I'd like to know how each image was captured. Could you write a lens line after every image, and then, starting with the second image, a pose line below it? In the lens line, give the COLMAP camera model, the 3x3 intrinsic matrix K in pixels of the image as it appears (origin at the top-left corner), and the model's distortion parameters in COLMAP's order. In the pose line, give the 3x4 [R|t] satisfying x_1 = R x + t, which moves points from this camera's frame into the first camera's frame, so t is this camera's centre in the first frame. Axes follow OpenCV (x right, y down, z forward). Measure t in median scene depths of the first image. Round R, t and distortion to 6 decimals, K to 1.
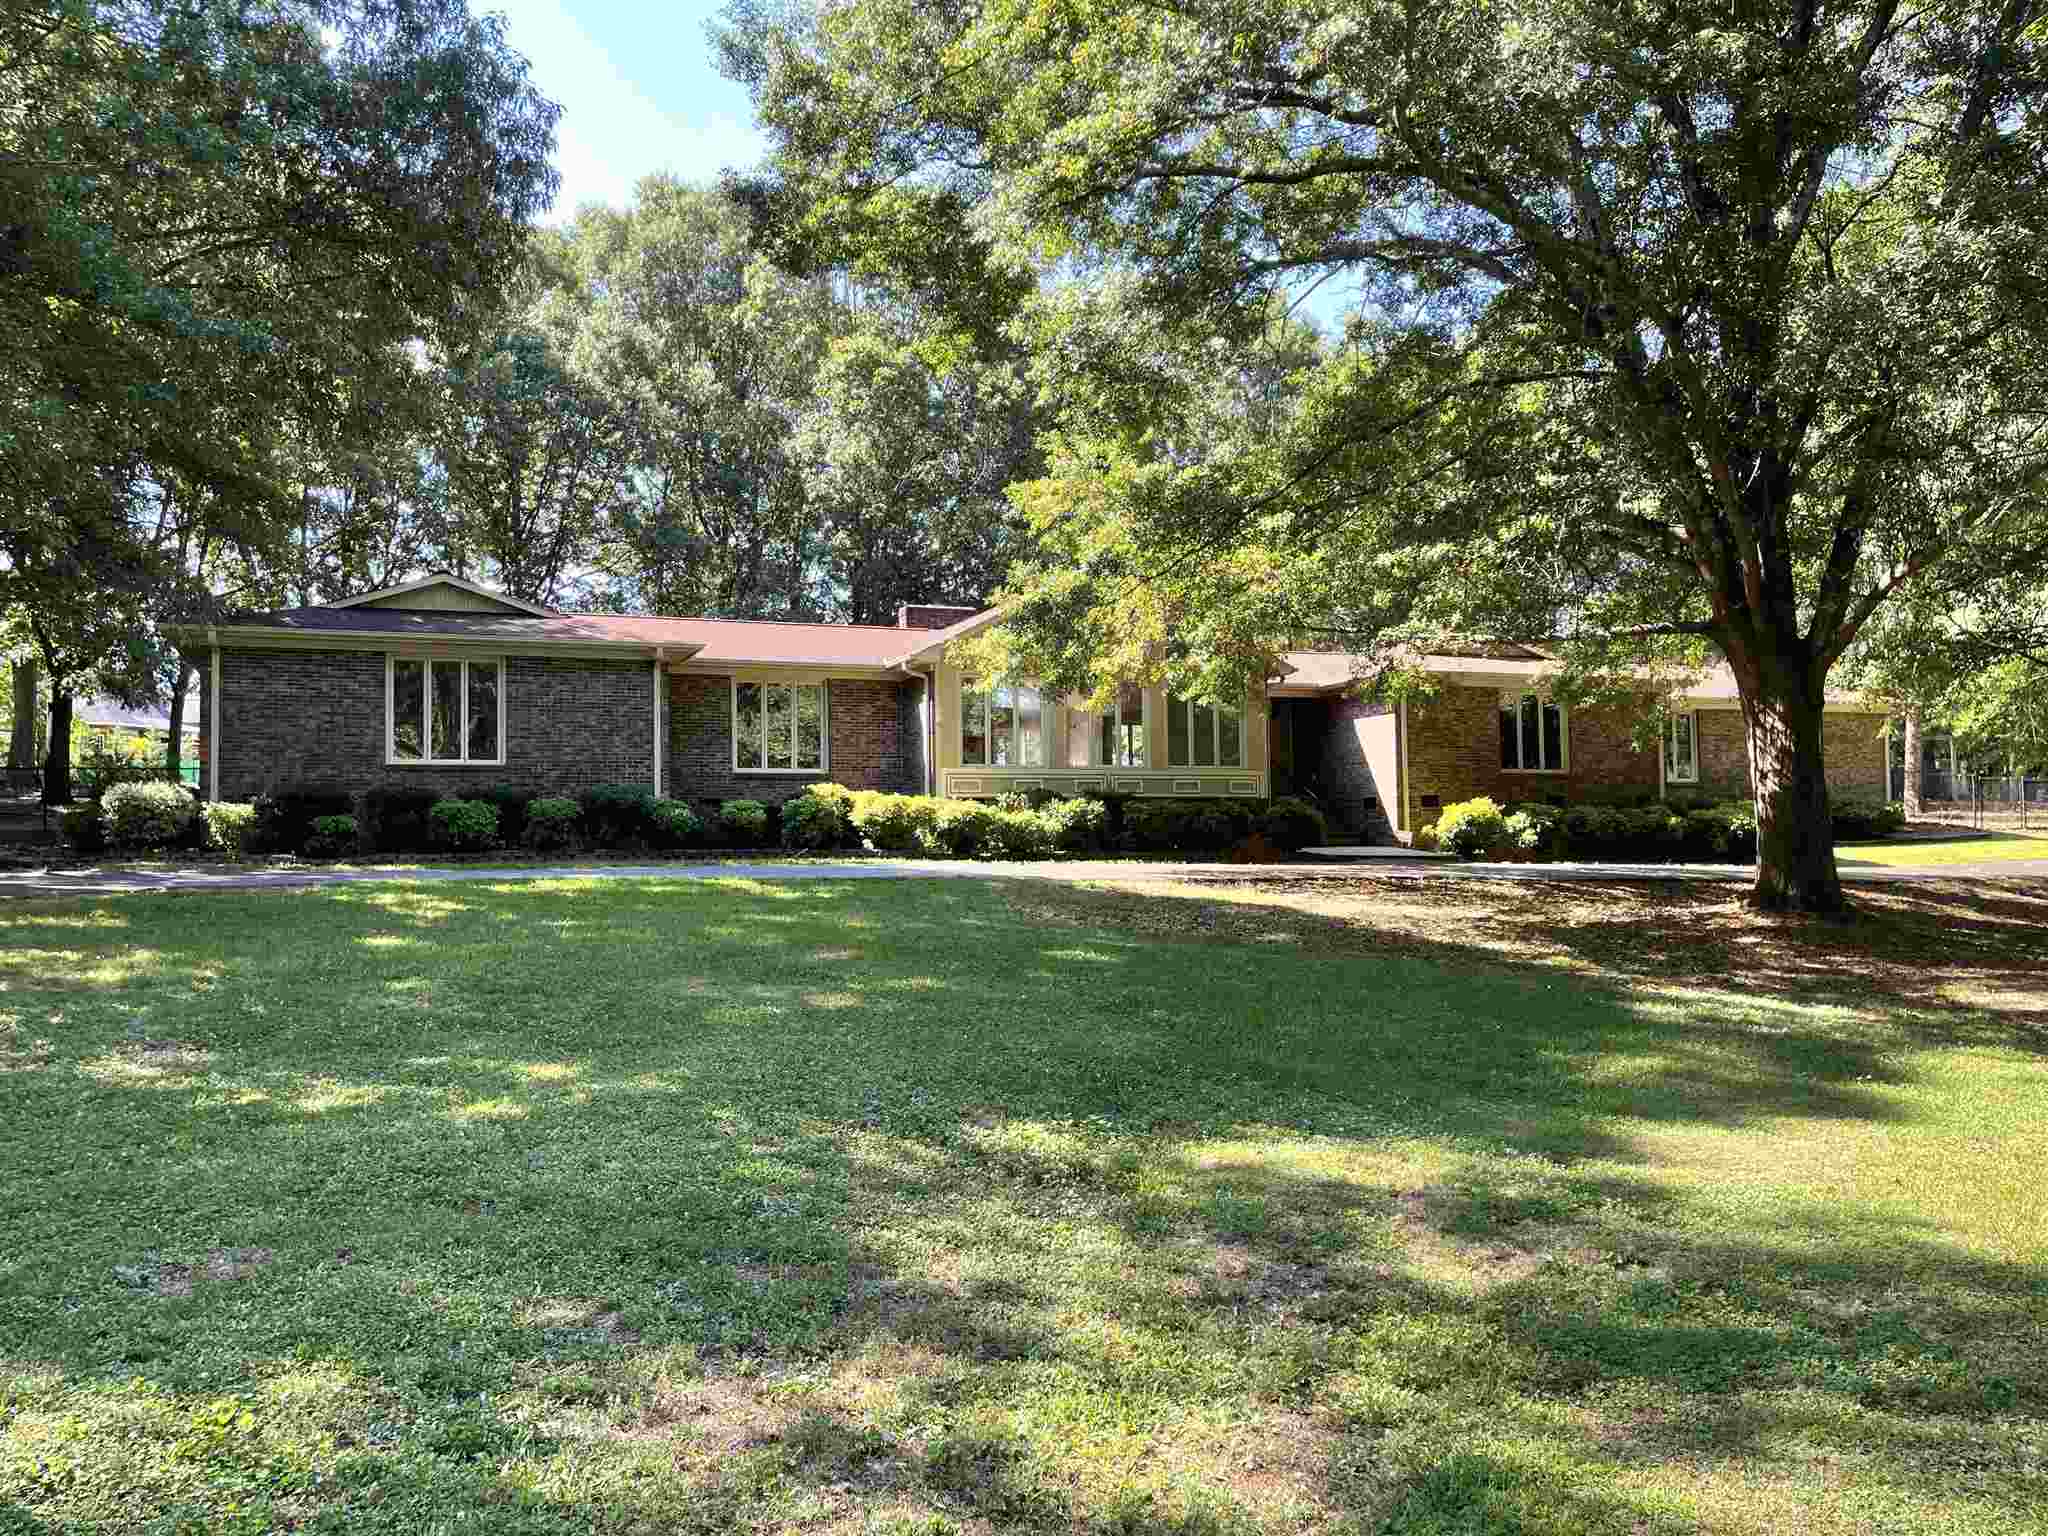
lens RADIAL K [[1592.3, 0, 1024.0], [0, 1592.3, 768.0], [0, 0, 1]] dist [0.050392, -0.001957]
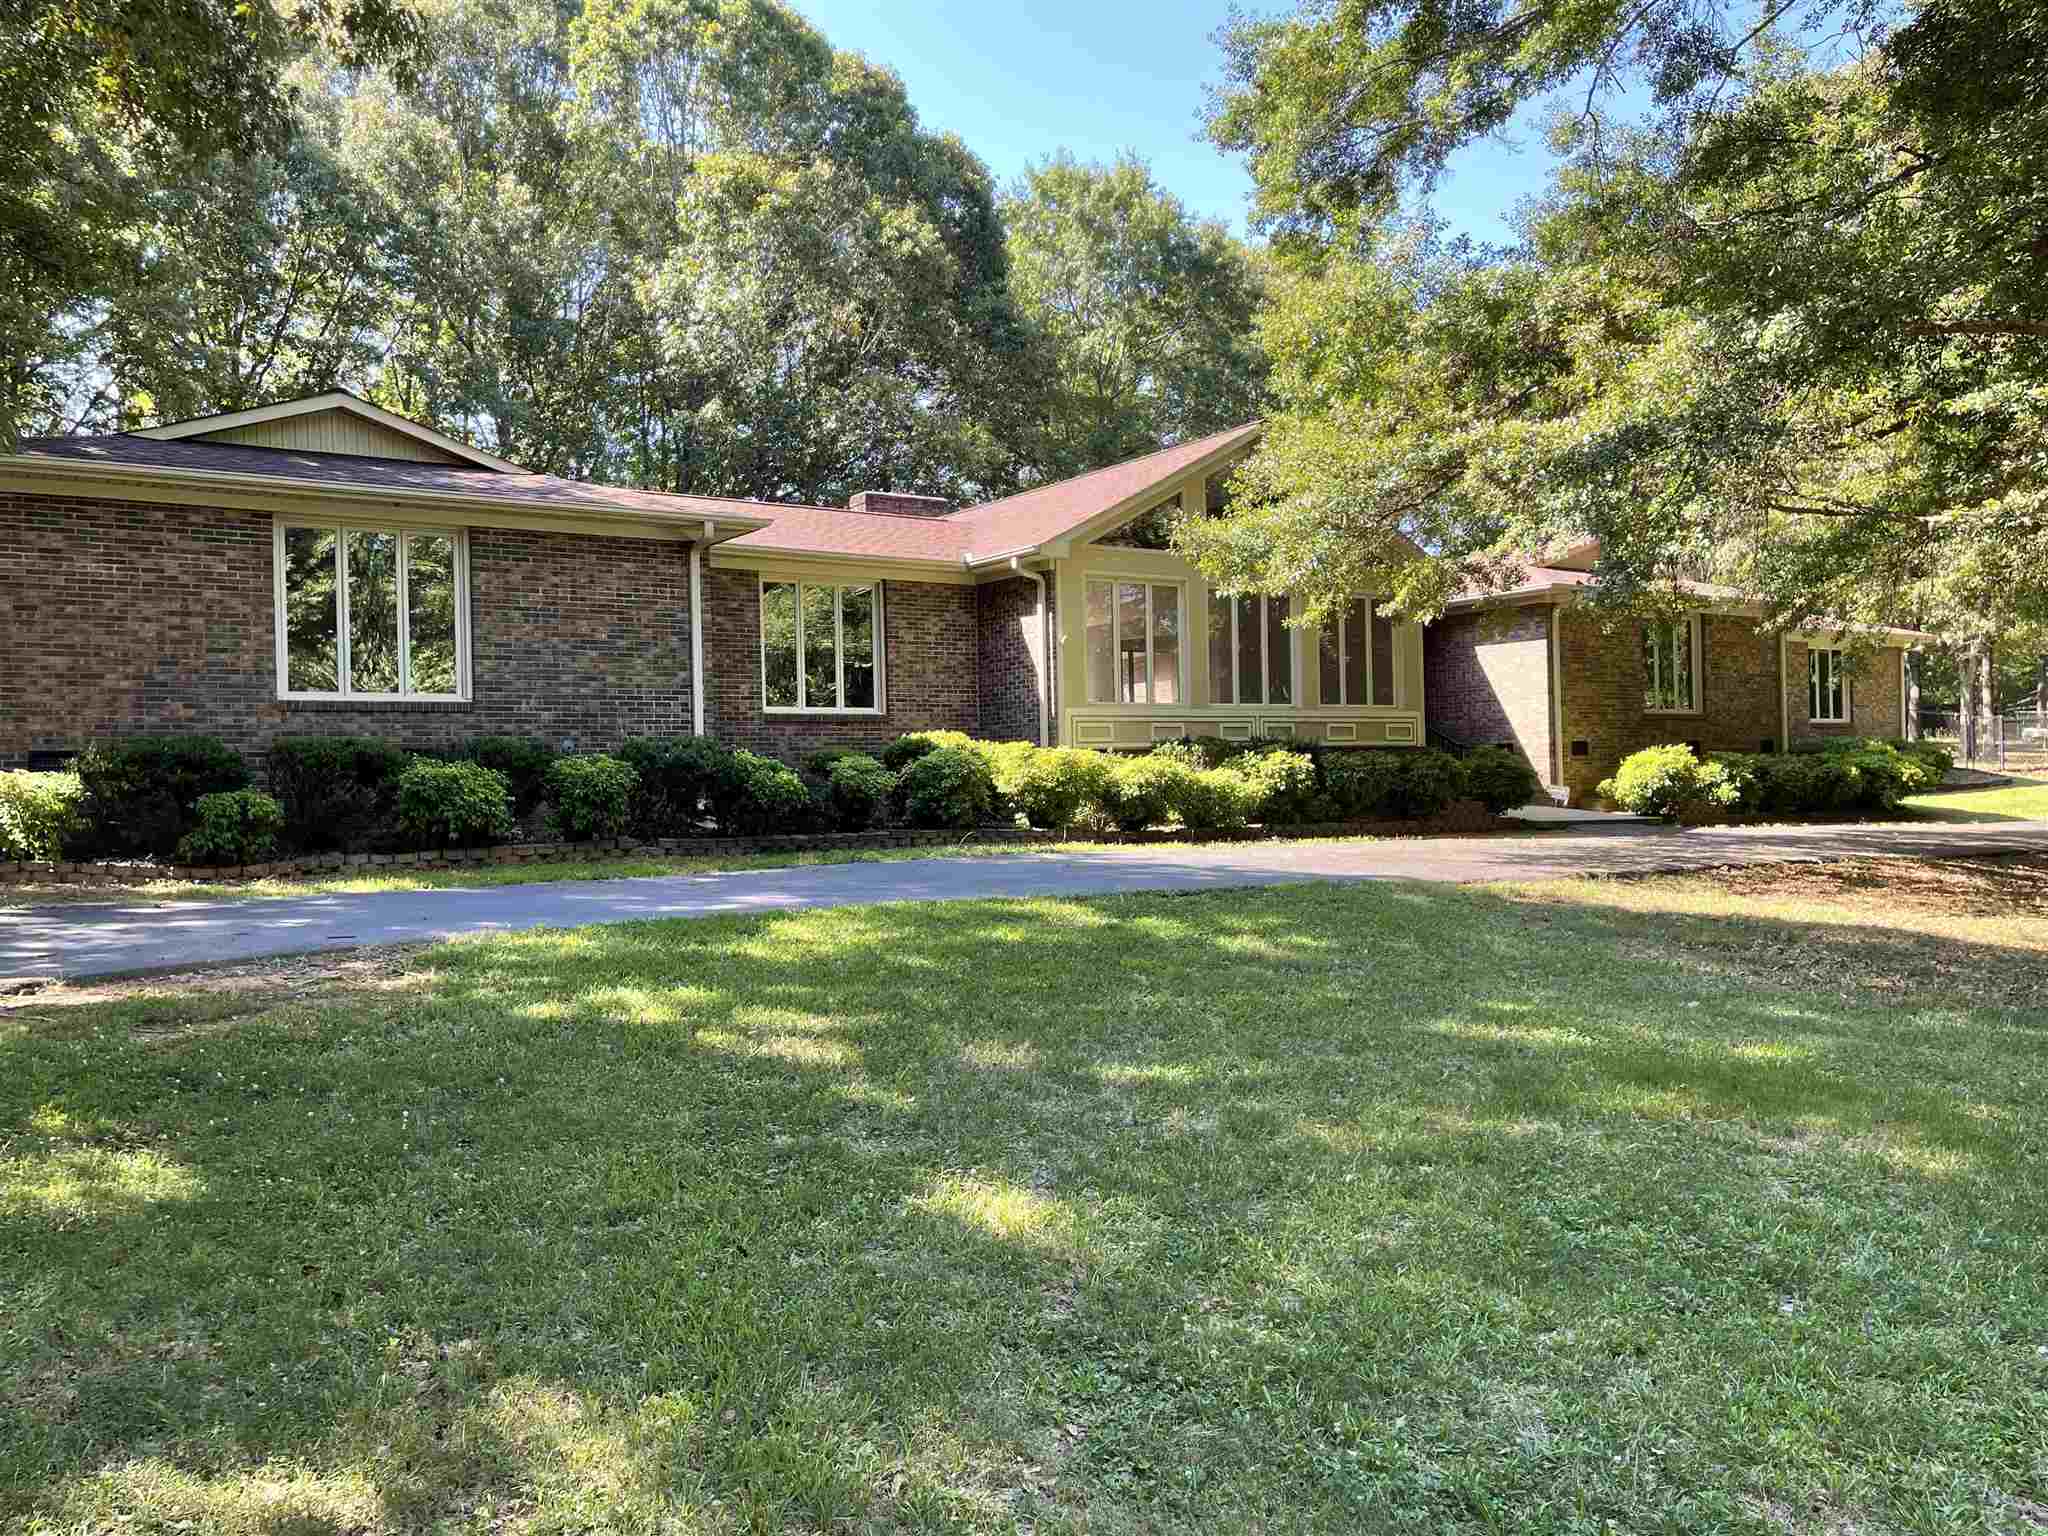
lens RADIAL K [[1592.3, 0, 1024.0], [0, 1592.3, 768.0], [0, 0, 1]] dist [0.050392, -0.001957]
pose [[0.976663, -0.005515, 0.214707, -0.222827], [-0.003623, 0.999105, 0.042143, -0.002899], [-0.214747, -0.041938, 0.975769, 0.308273]]
